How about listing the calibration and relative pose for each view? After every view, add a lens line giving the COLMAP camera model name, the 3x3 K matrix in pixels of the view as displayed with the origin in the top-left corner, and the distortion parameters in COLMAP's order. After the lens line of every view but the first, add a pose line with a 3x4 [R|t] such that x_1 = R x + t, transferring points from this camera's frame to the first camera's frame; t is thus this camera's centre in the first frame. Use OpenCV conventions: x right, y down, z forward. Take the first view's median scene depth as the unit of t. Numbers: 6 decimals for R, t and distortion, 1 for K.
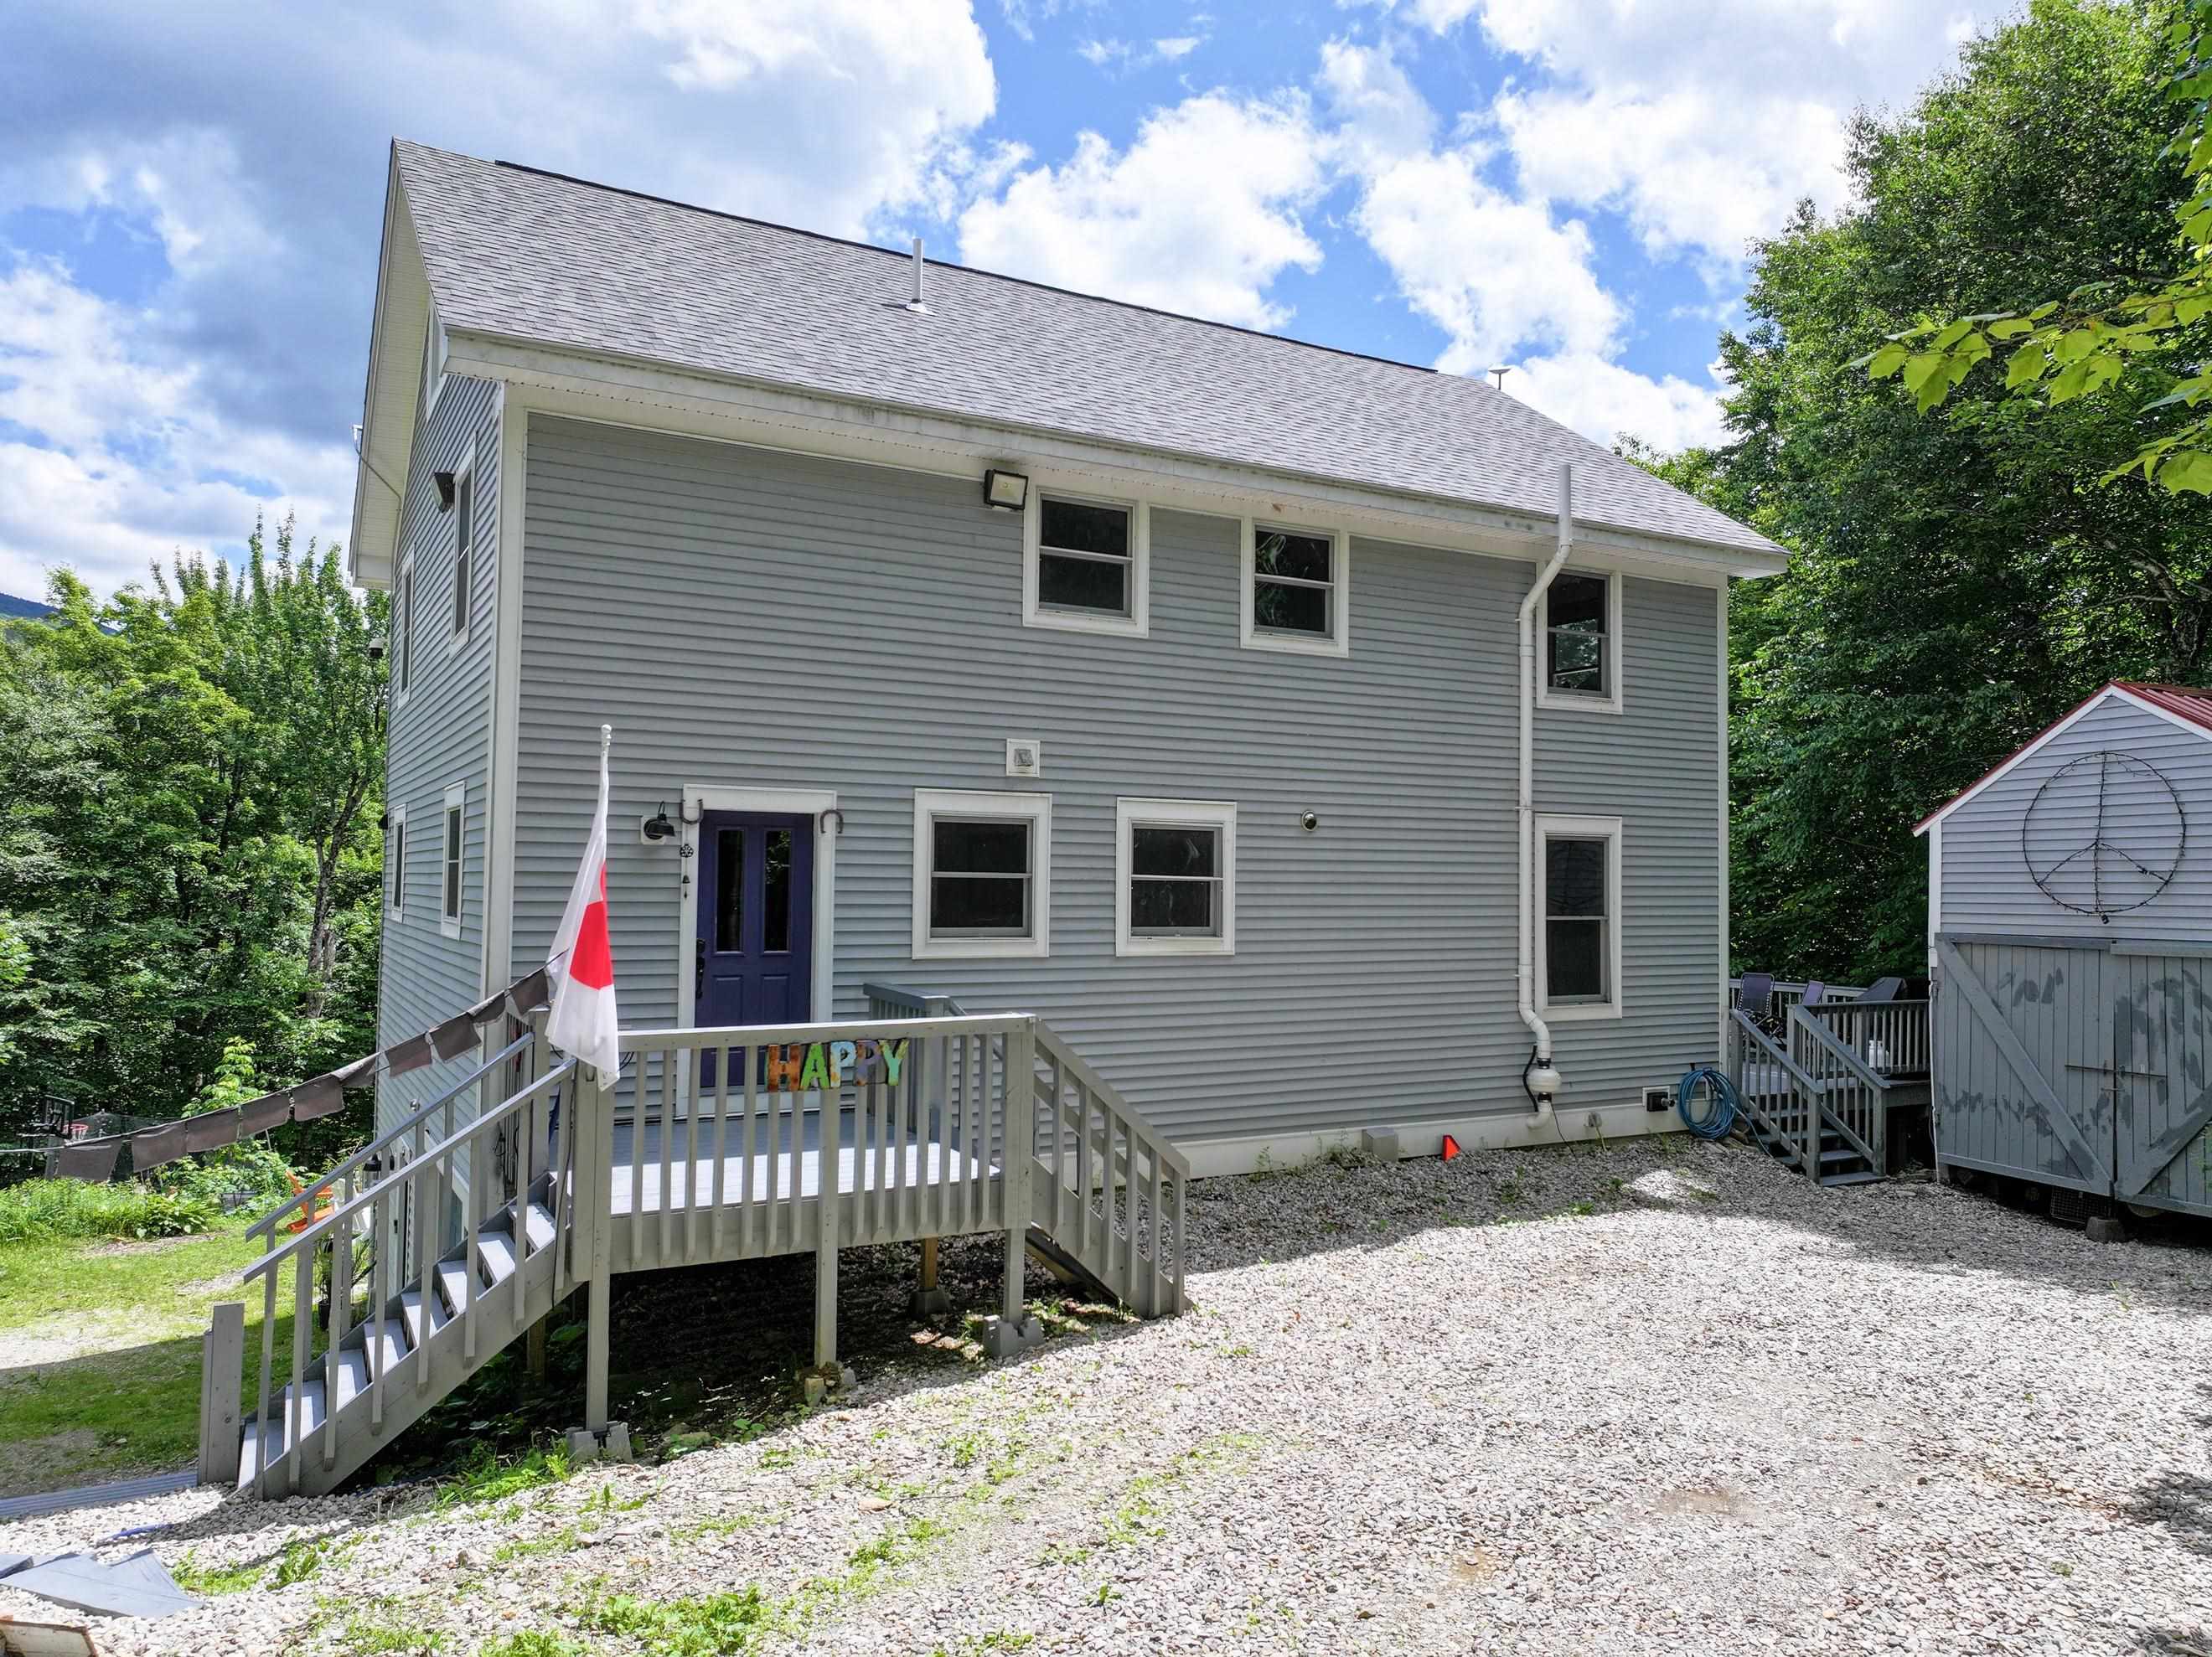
lens RADIAL K [[1561.0, 0, 1118.5], [0, 1561.0, 821.3], [0, 0, 1]] dist [-0.007174, 0.020478]
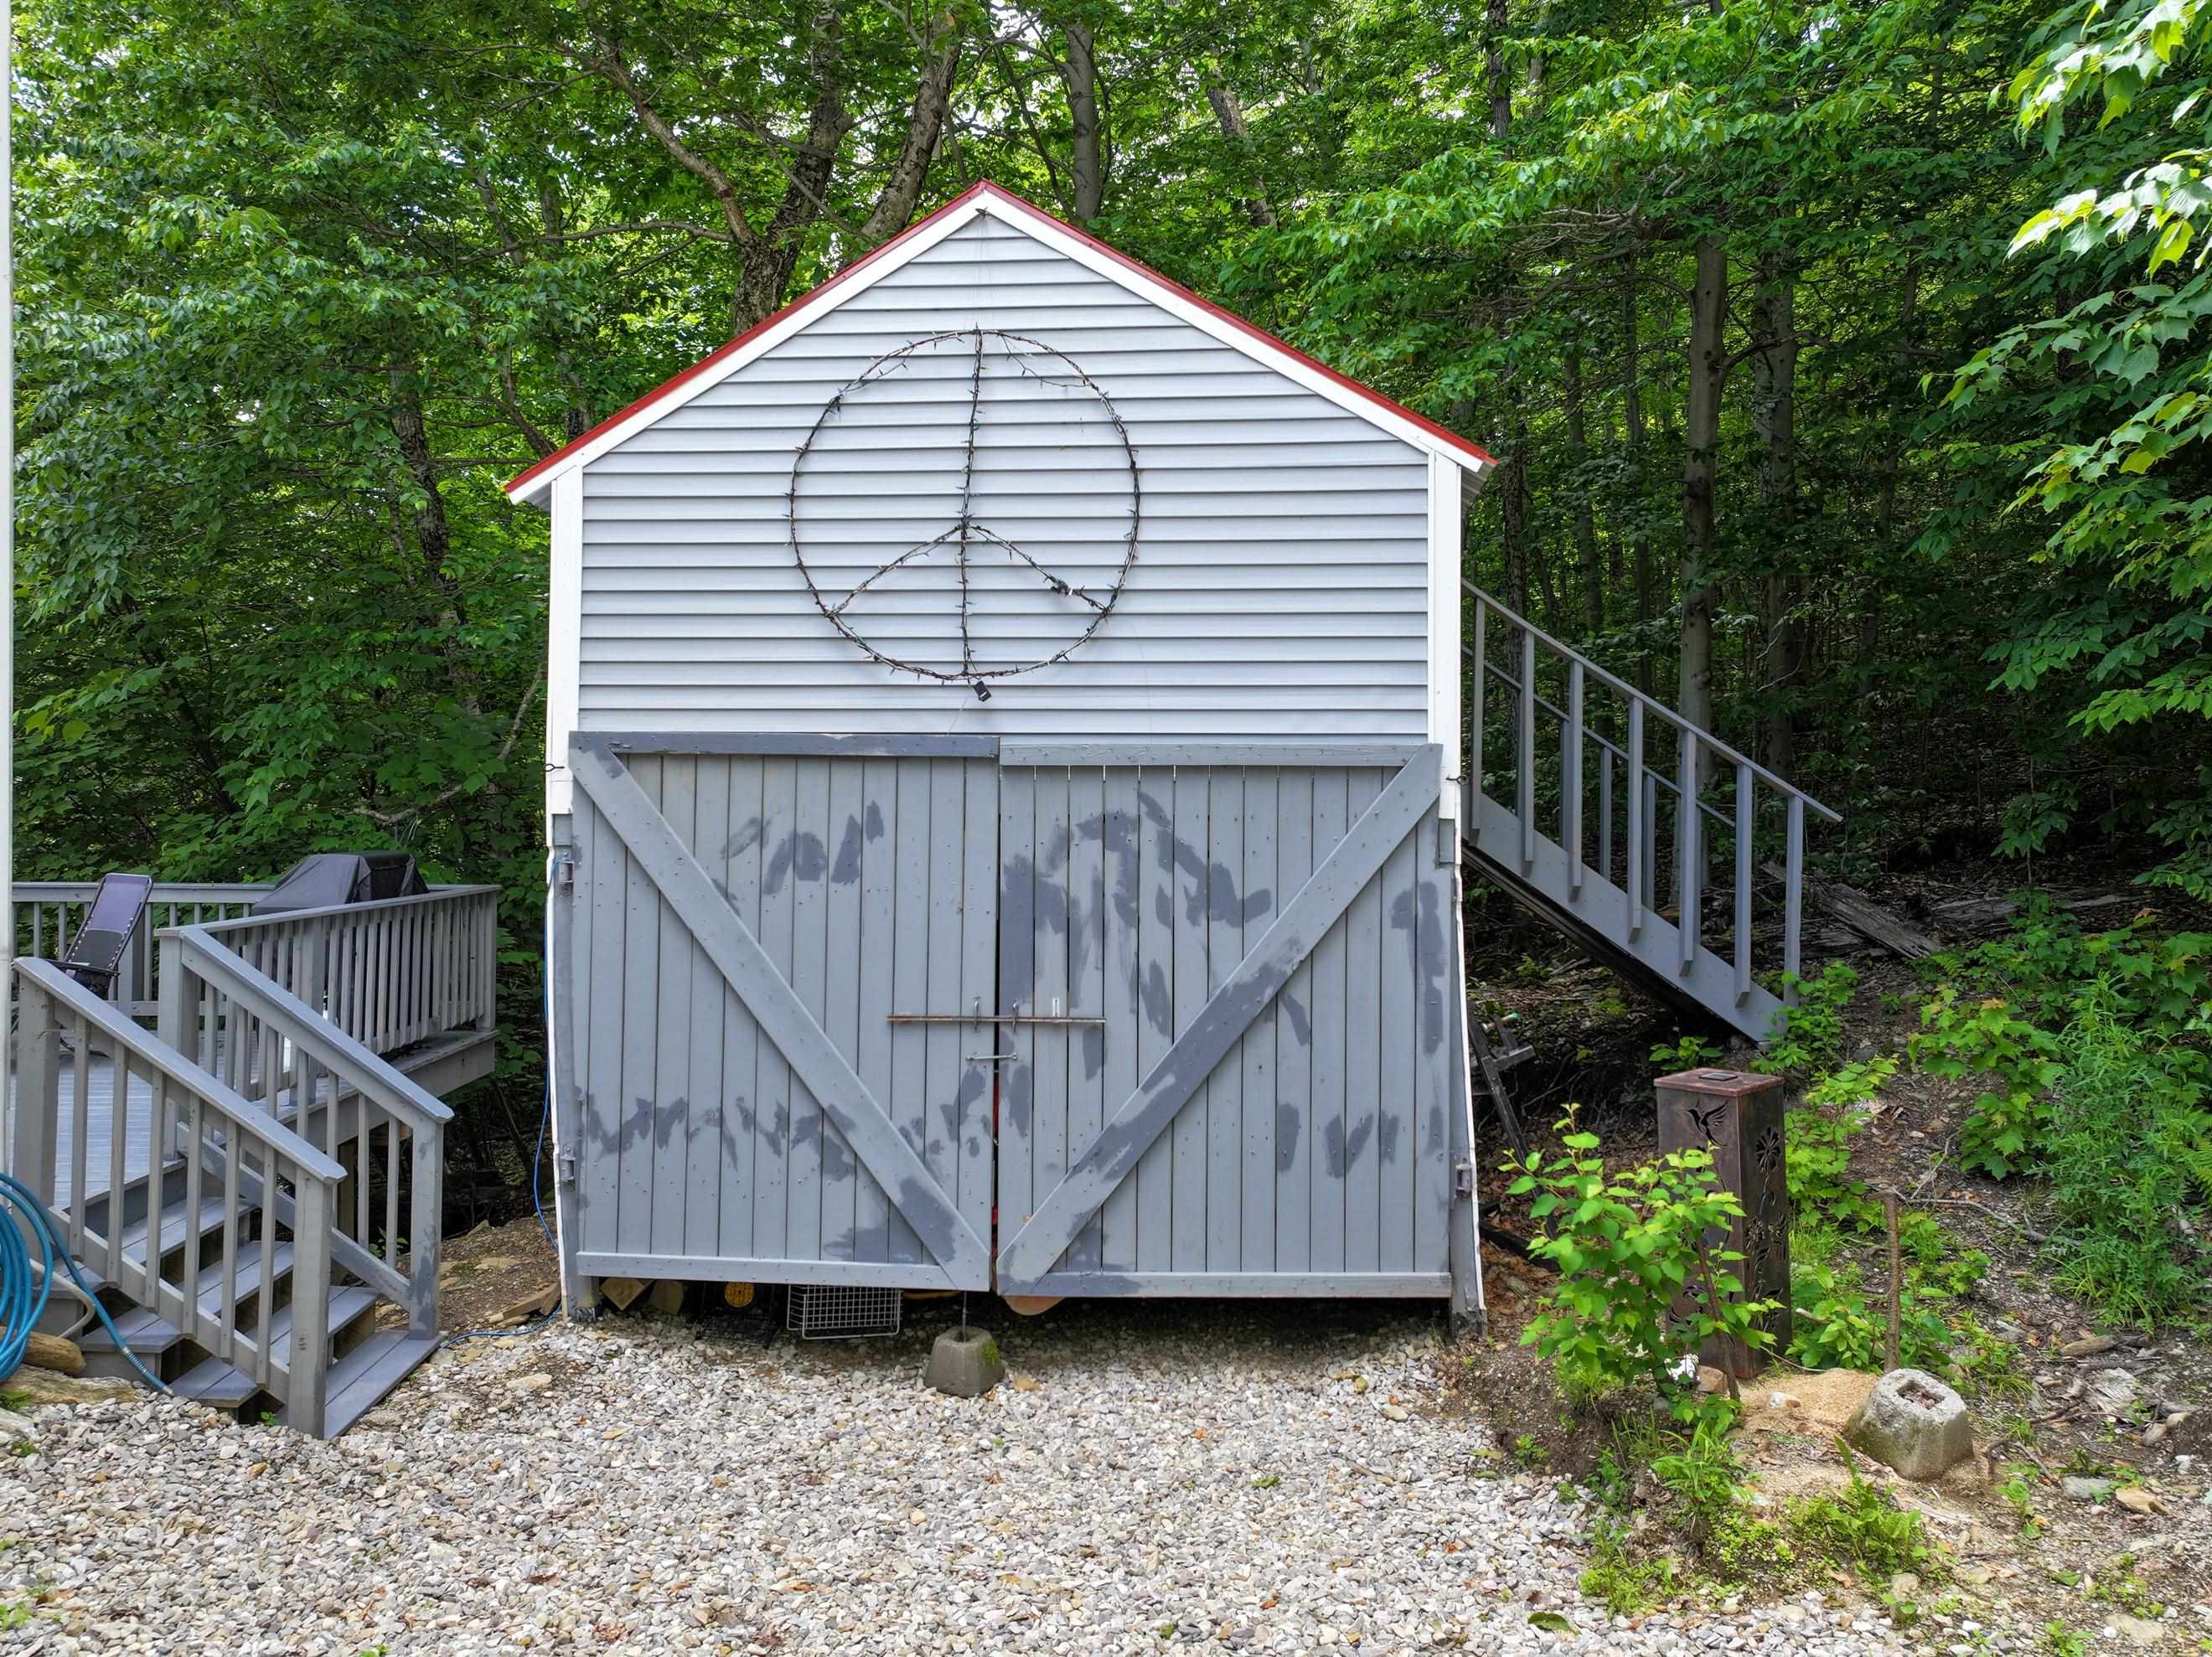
lens RADIAL K [[1561.0, 0, 1118.5], [0, 1561.0, 821.3], [0, 0, 1]] dist [-0.007174, 0.020478]
pose [[0.450848, -0.011681, 0.892524, 0.233734], [-0.040785, 0.998600, 0.033671, 0.081799], [-0.891669, -0.051583, 0.449740, 0.737559]]
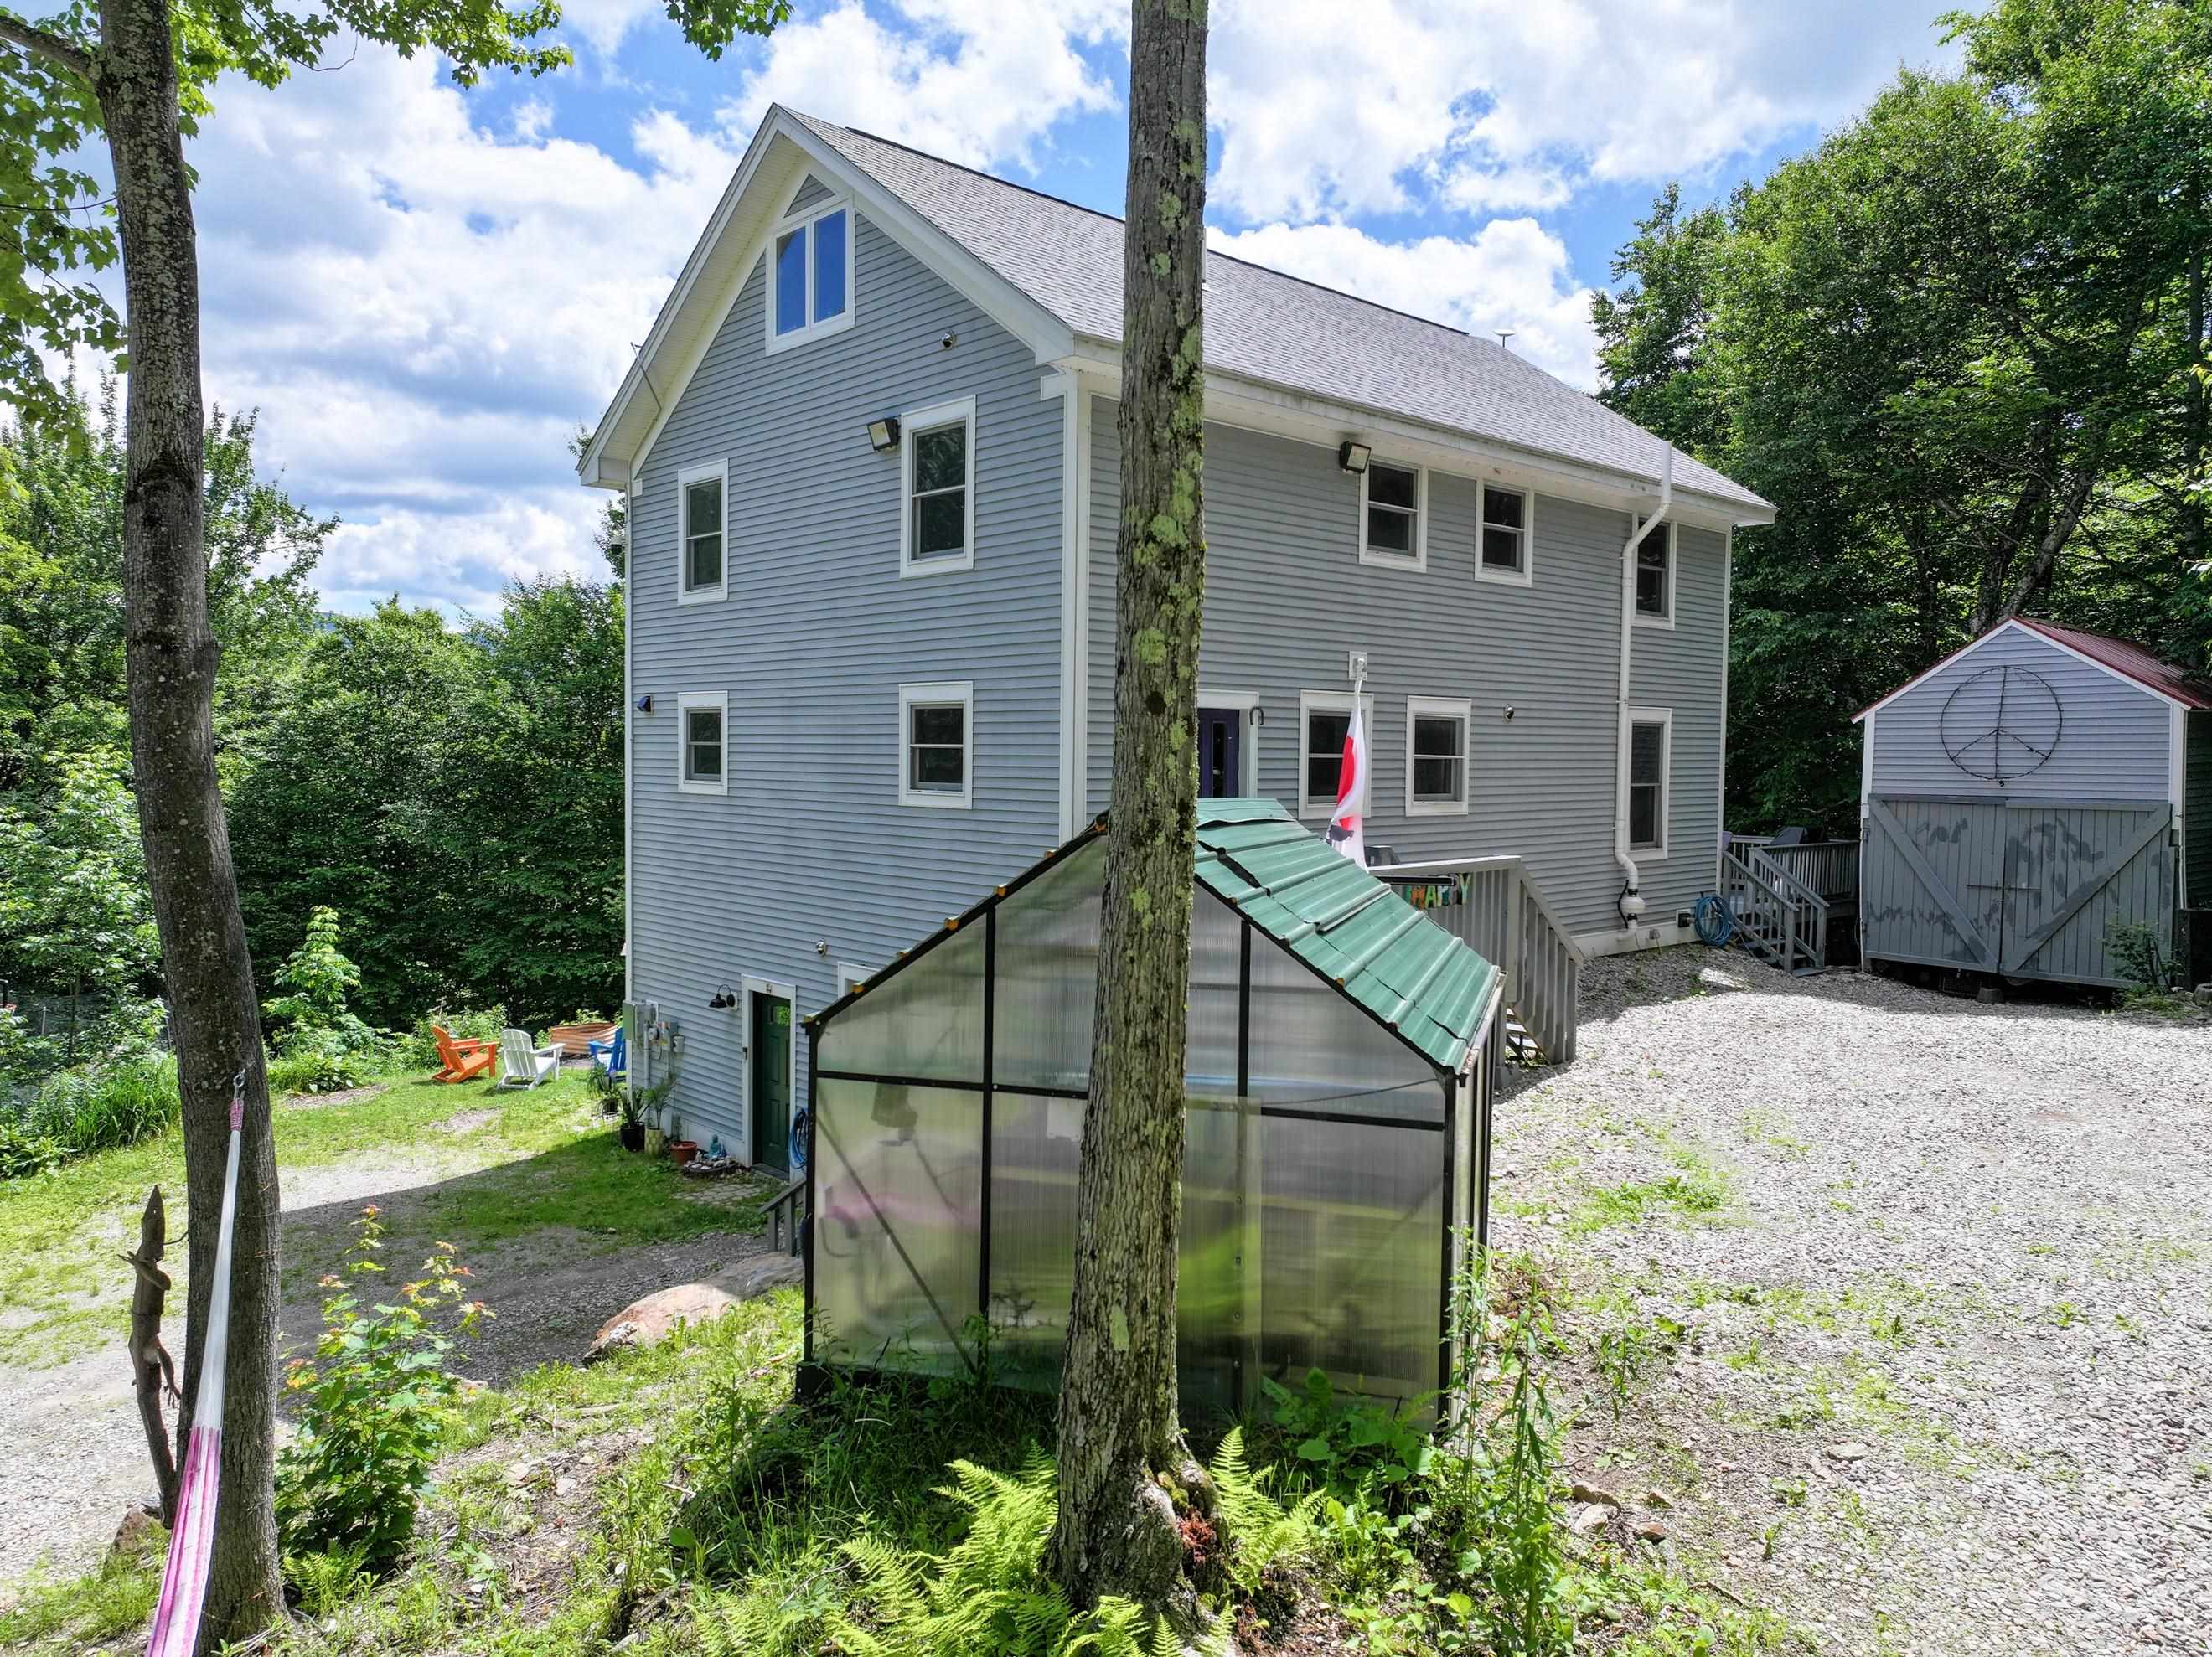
lens RADIAL K [[1561.0, 0, 1118.5], [0, 1561.0, 821.3], [0, 0, 1]] dist [-0.007174, 0.020478]
pose [[0.971261, -0.011566, 0.237736, -0.488888], [-0.009529, 0.996129, 0.087390, -0.019942], [-0.237827, -0.087144, 0.967391, -0.195878]]
